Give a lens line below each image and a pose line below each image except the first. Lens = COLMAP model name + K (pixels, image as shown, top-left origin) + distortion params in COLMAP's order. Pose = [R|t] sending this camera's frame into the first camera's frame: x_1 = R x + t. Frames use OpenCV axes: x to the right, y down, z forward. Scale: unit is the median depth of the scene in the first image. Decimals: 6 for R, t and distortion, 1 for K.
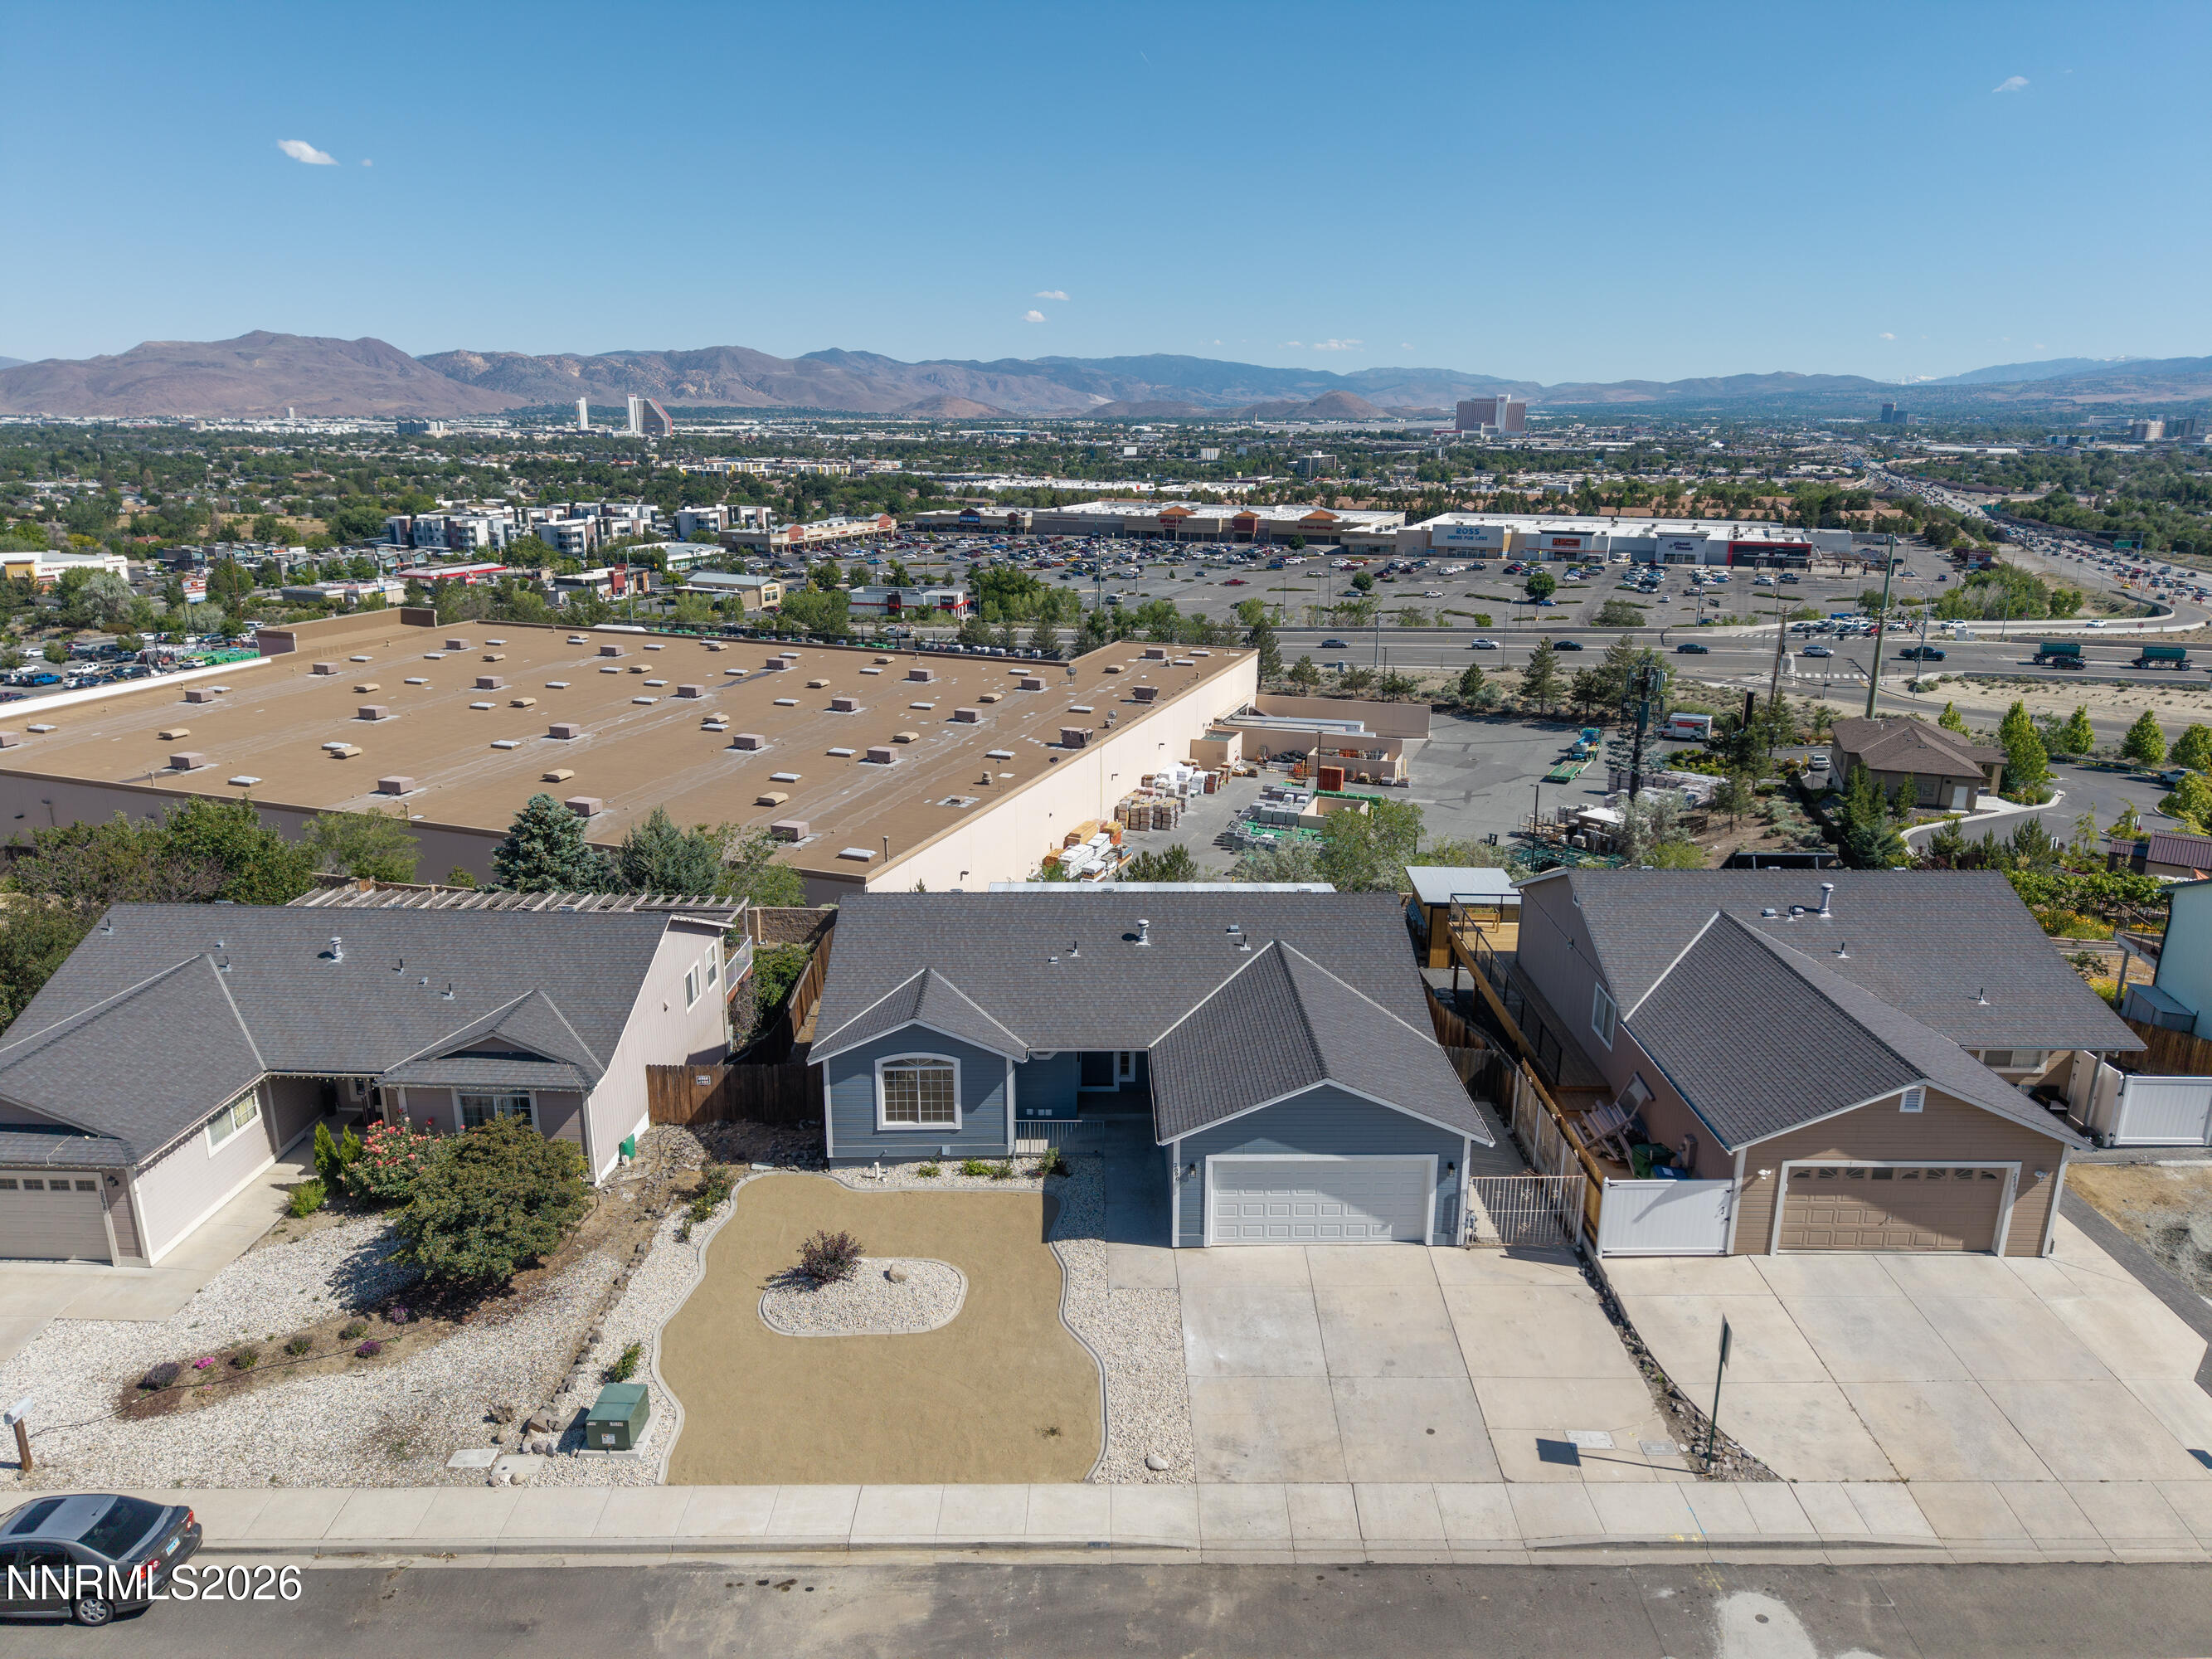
lens RADIAL K [[1477.4, 0, 1106.0], [0, 1477.4, 829.5], [0, 0, 1]] dist [0.040469, -0.040370]
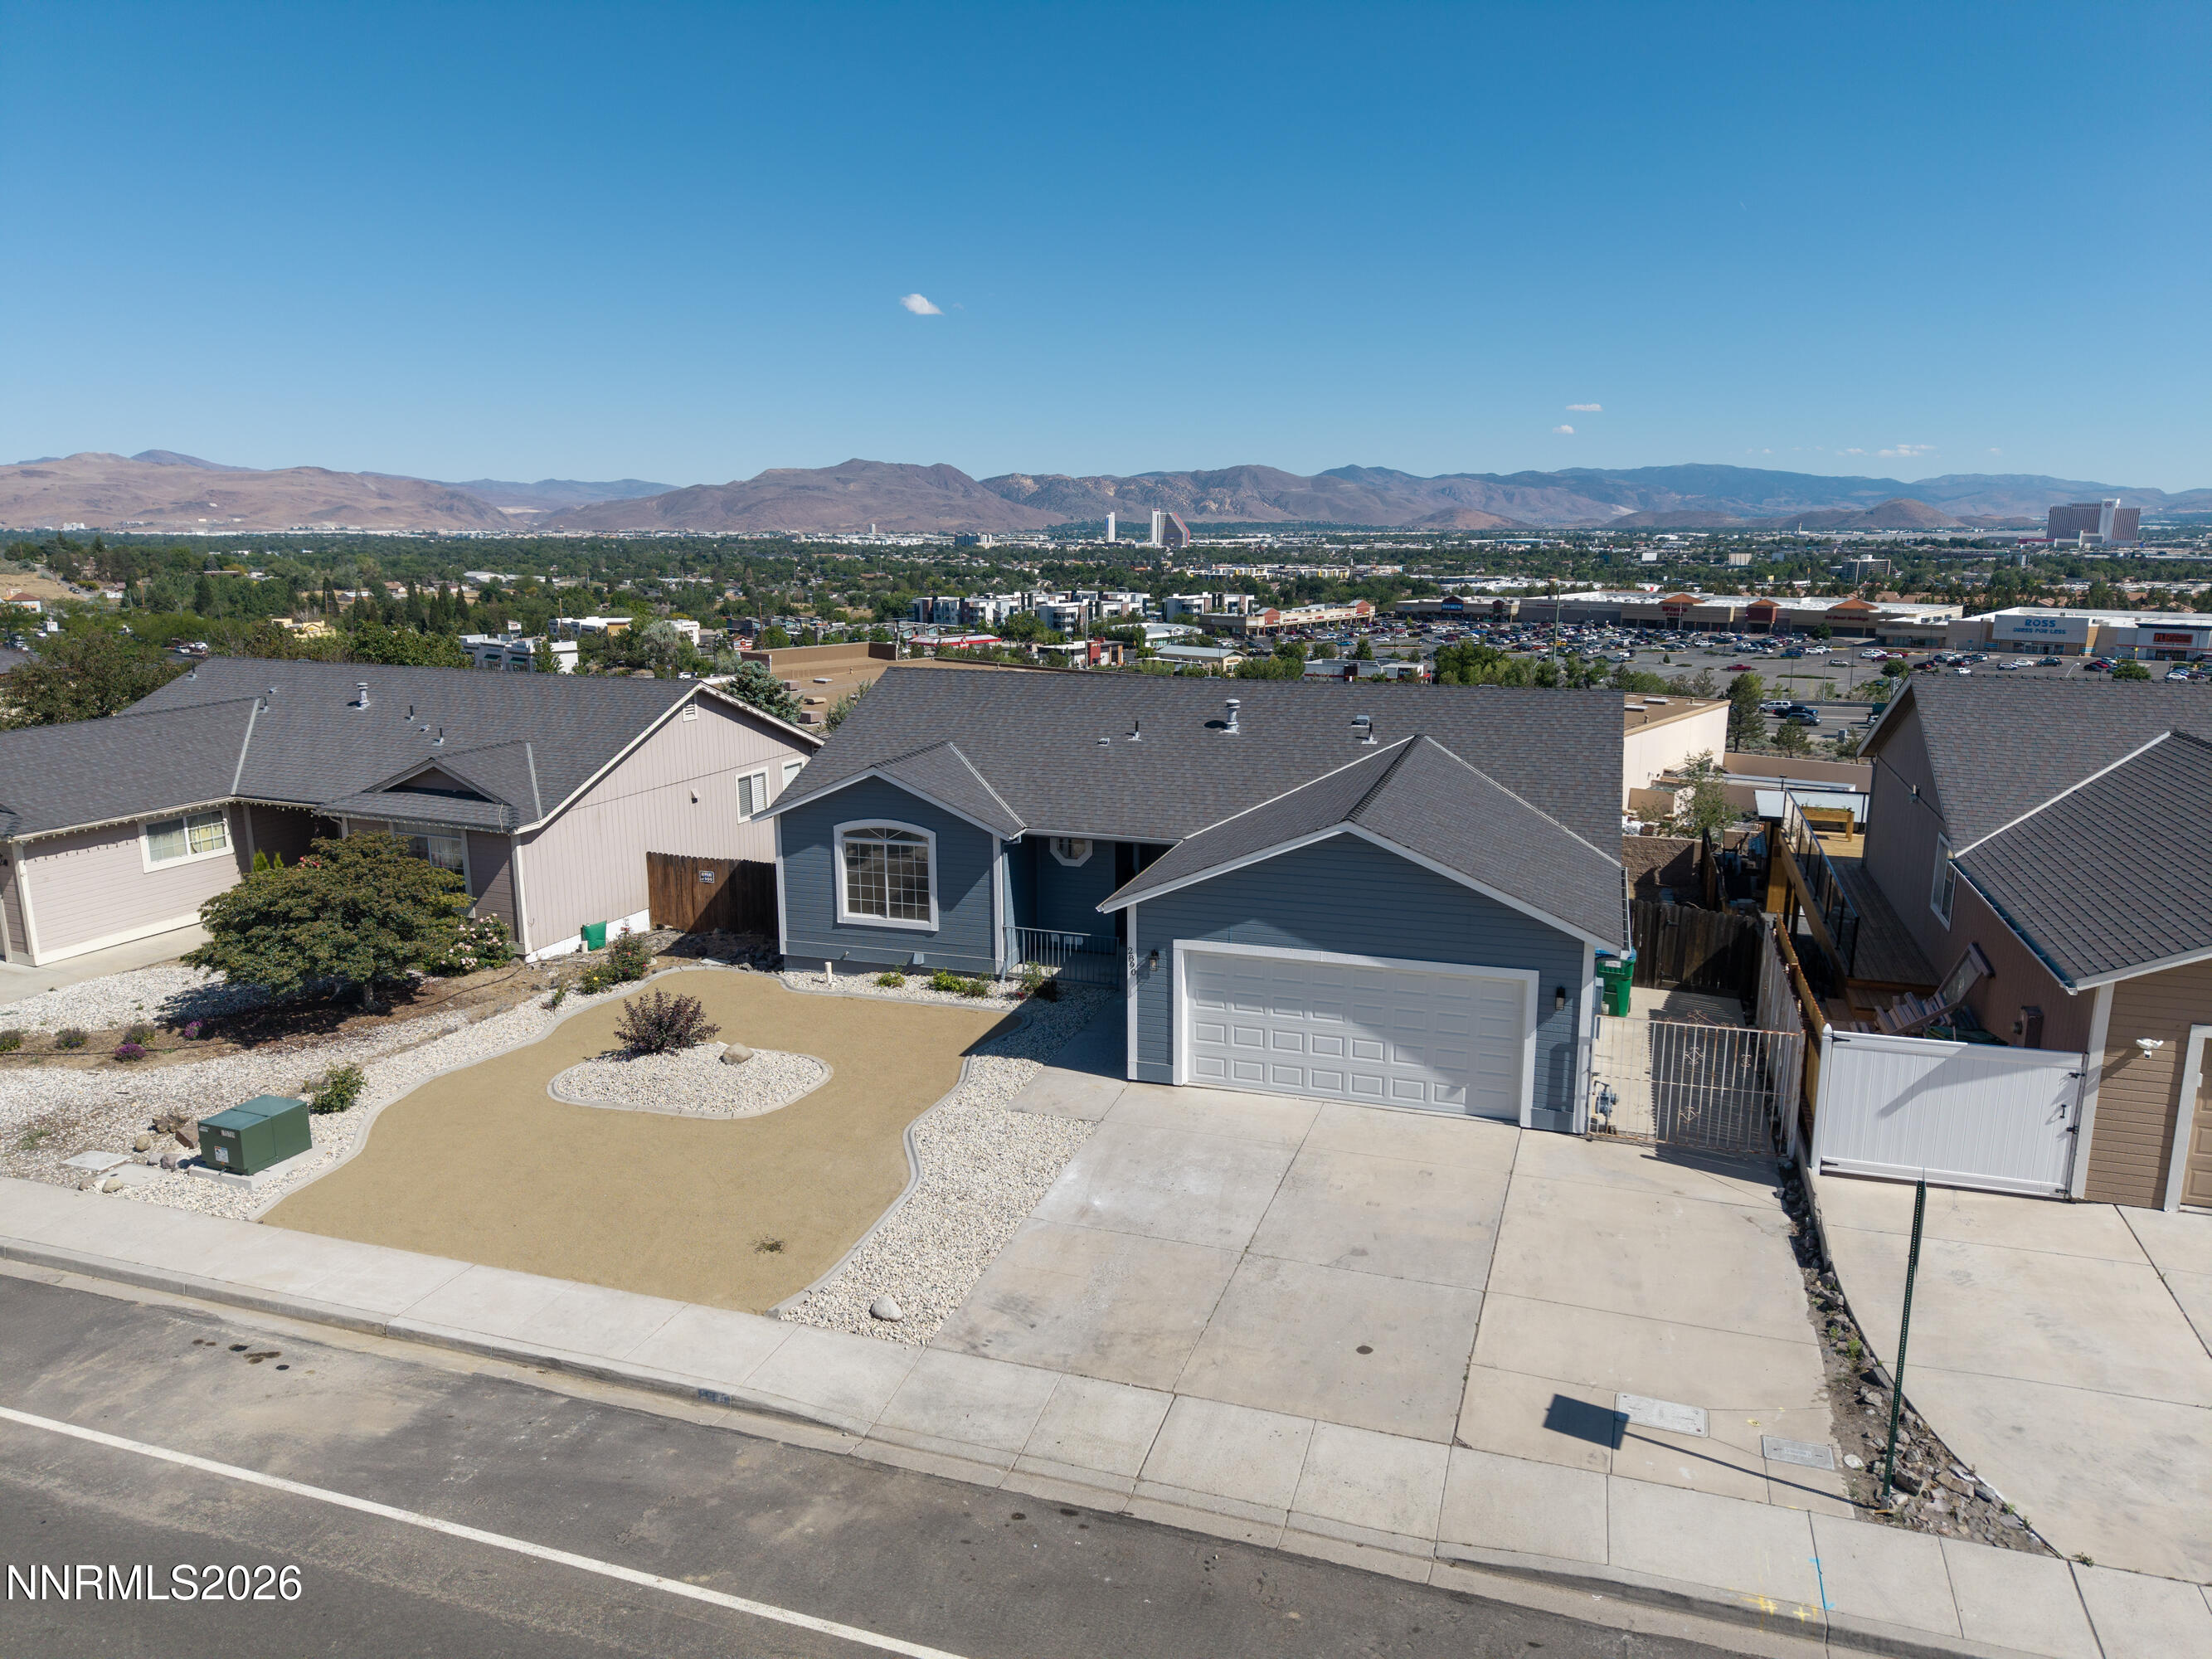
lens RADIAL K [[1471.8, 0, 1106.0], [0, 1471.8, 829.5], [0, 0, 1]] dist [0.057619, -0.071505]
pose [[0.945119, 0.062468, -0.320700, 0.221058], [-0.085422, 0.994655, -0.057996, 0.188817], [0.315363, 0.082208, 0.945404, 0.320084]]
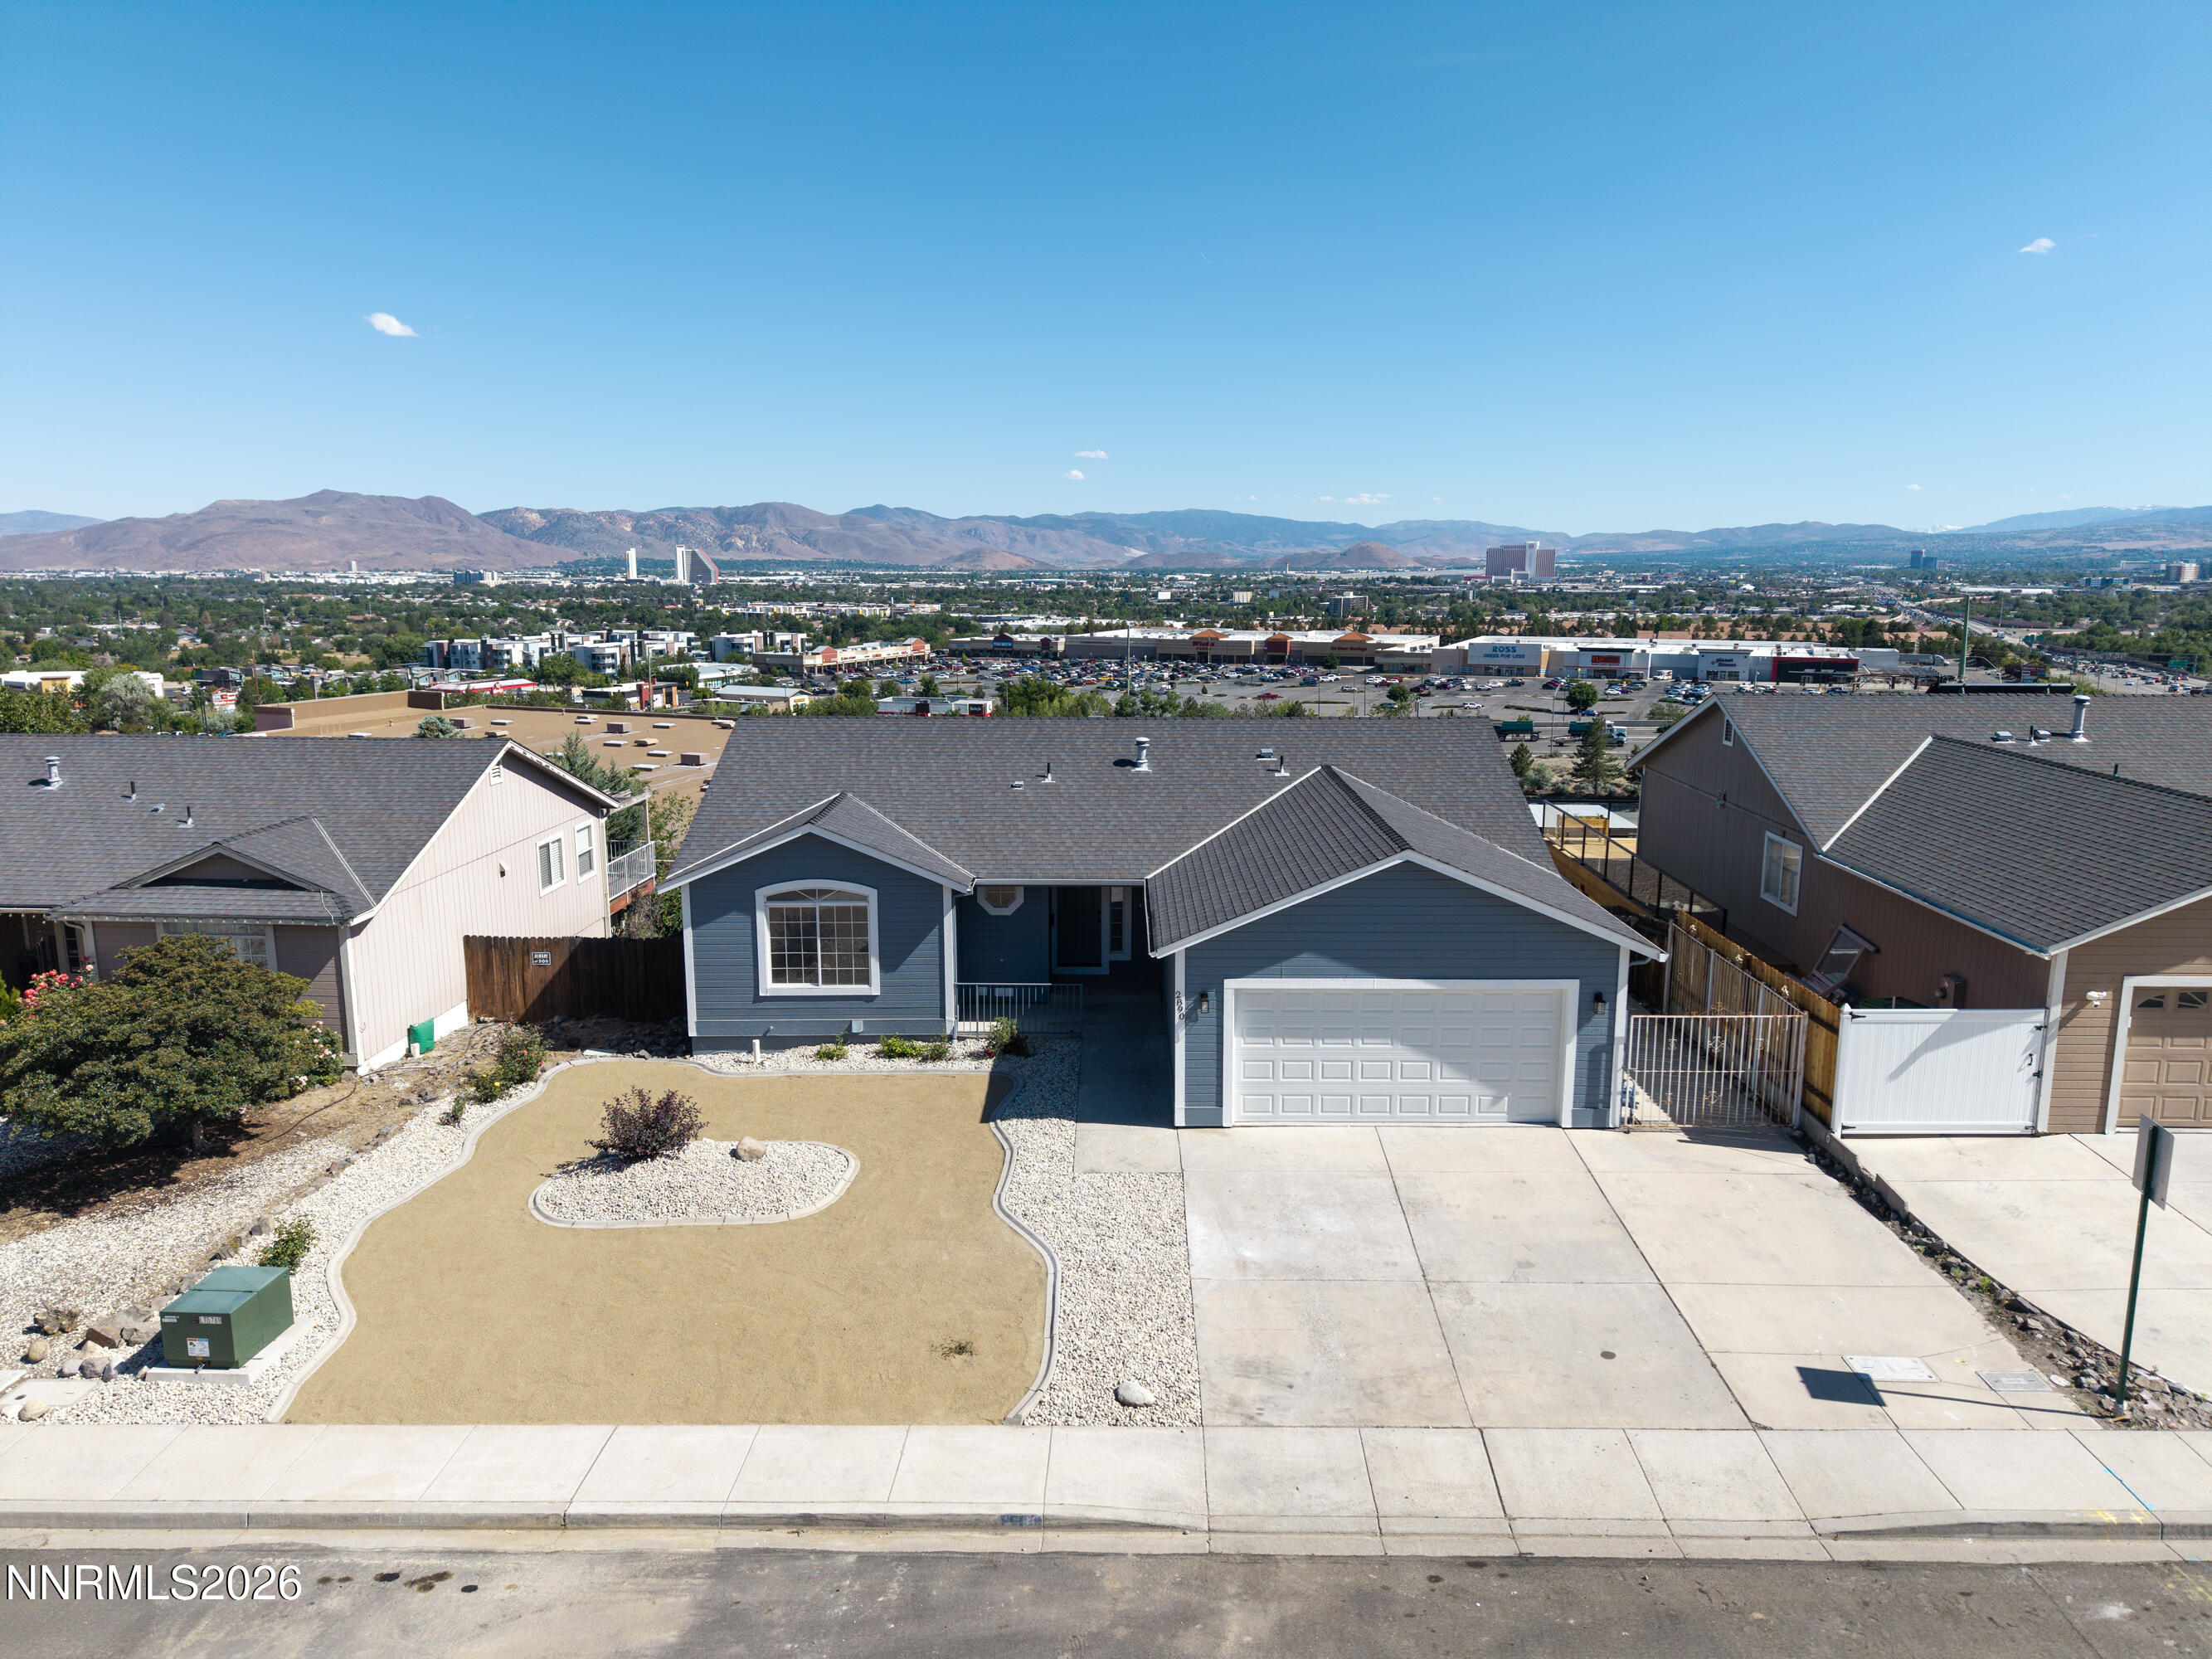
lens RADIAL K [[1477.4, 0, 1106.0], [0, 1477.4, 829.5], [0, 0, 1]] dist [0.040469, -0.040370]
pose [[0.999715, -0.000281, -0.023864, 0.027042], [-0.002027, 0.995317, -0.096648, 0.193618], [0.023779, 0.096669, 0.995033, 0.298997]]
